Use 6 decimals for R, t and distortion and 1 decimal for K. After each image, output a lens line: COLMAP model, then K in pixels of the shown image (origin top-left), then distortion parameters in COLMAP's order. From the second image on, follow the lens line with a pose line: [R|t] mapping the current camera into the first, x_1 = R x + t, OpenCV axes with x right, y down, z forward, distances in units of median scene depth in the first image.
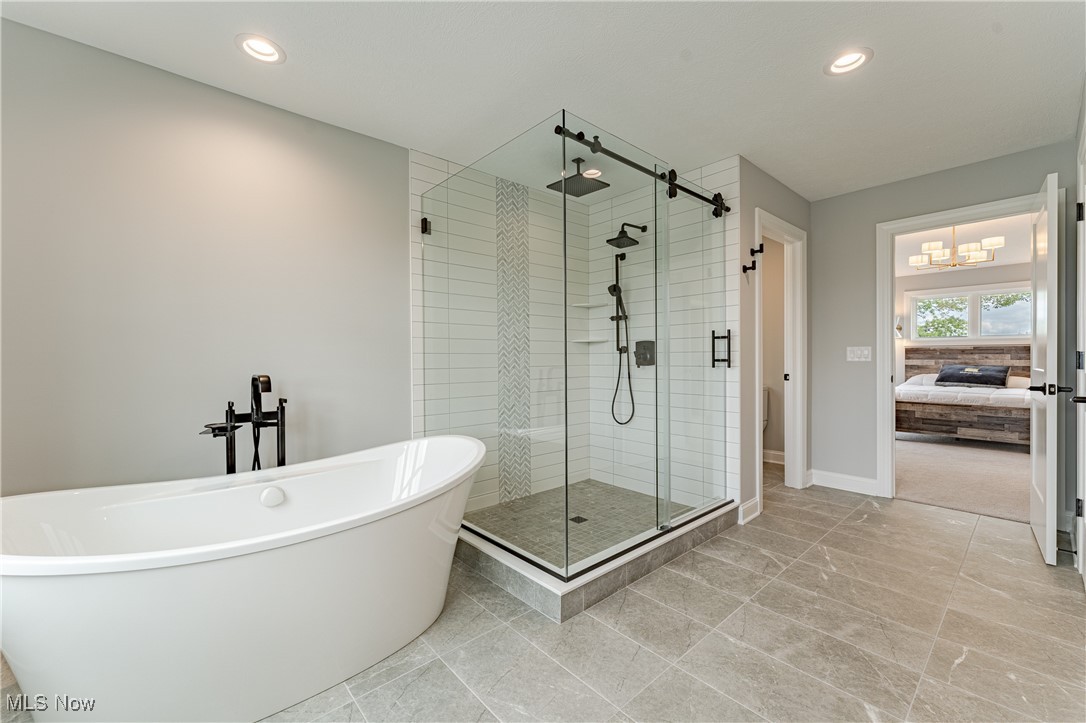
lens RADIAL K [[440.2, 0, 536.3], [0, 440.2, 358.5], [0, 0, 1]] dist [-0.003454, 0.000071]
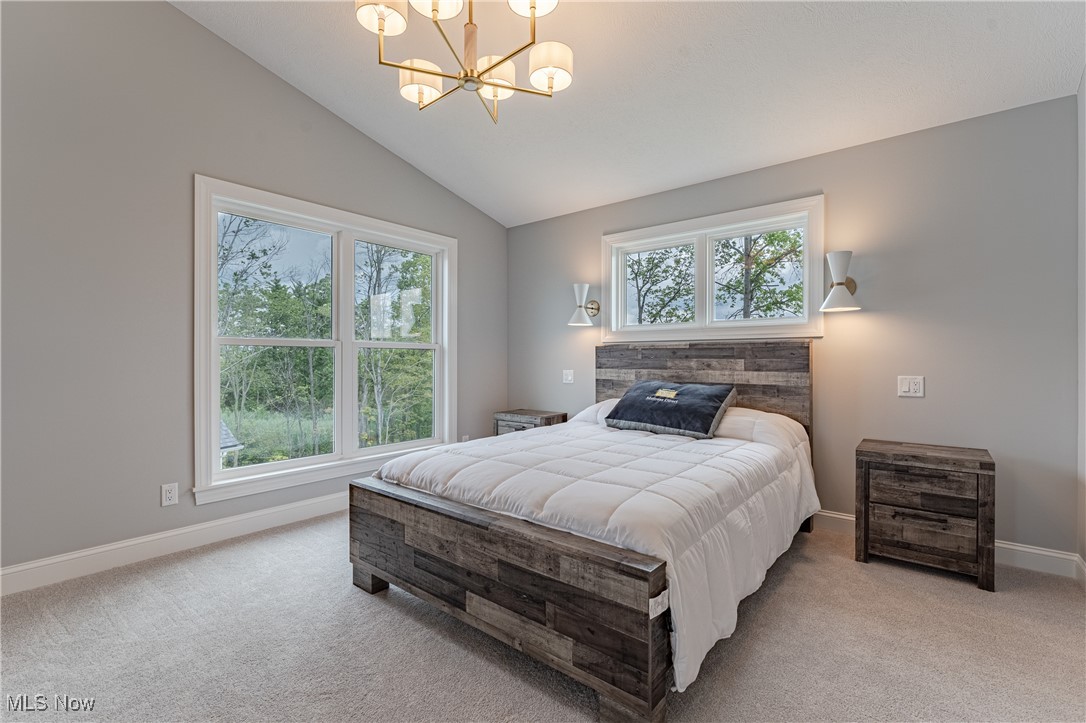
lens RADIAL K [[475.9, 0, 549.1], [0, 475.9, 362.5], [0, 0, 1]] dist [0.000393, -0.000787]
pose [[0.983916, 0.004561, 0.178572, 0.765575], [-0.004661, 0.999989, 0.000144, -0.005072], [-0.178570, -0.000974, 0.983927, 0.524064]]
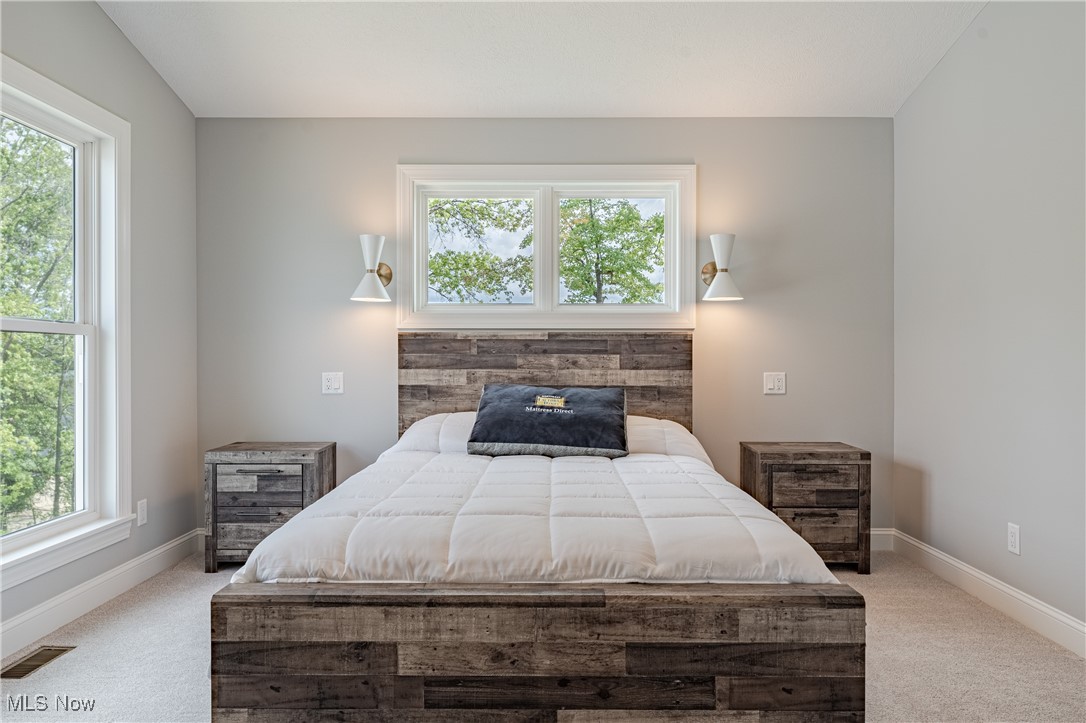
lens RADIAL K [[726.4, 0, 545.1], [0, 726.4, 361.2], [0, 0, 1]] dist [0.004604, 0.000023]
pose [[0.658685, -0.001049, 0.752418, 0.561513], [0.000482, 0.999999, 0.000973, -0.004573], [-0.752419, -0.000278, 0.658685, 0.625051]]
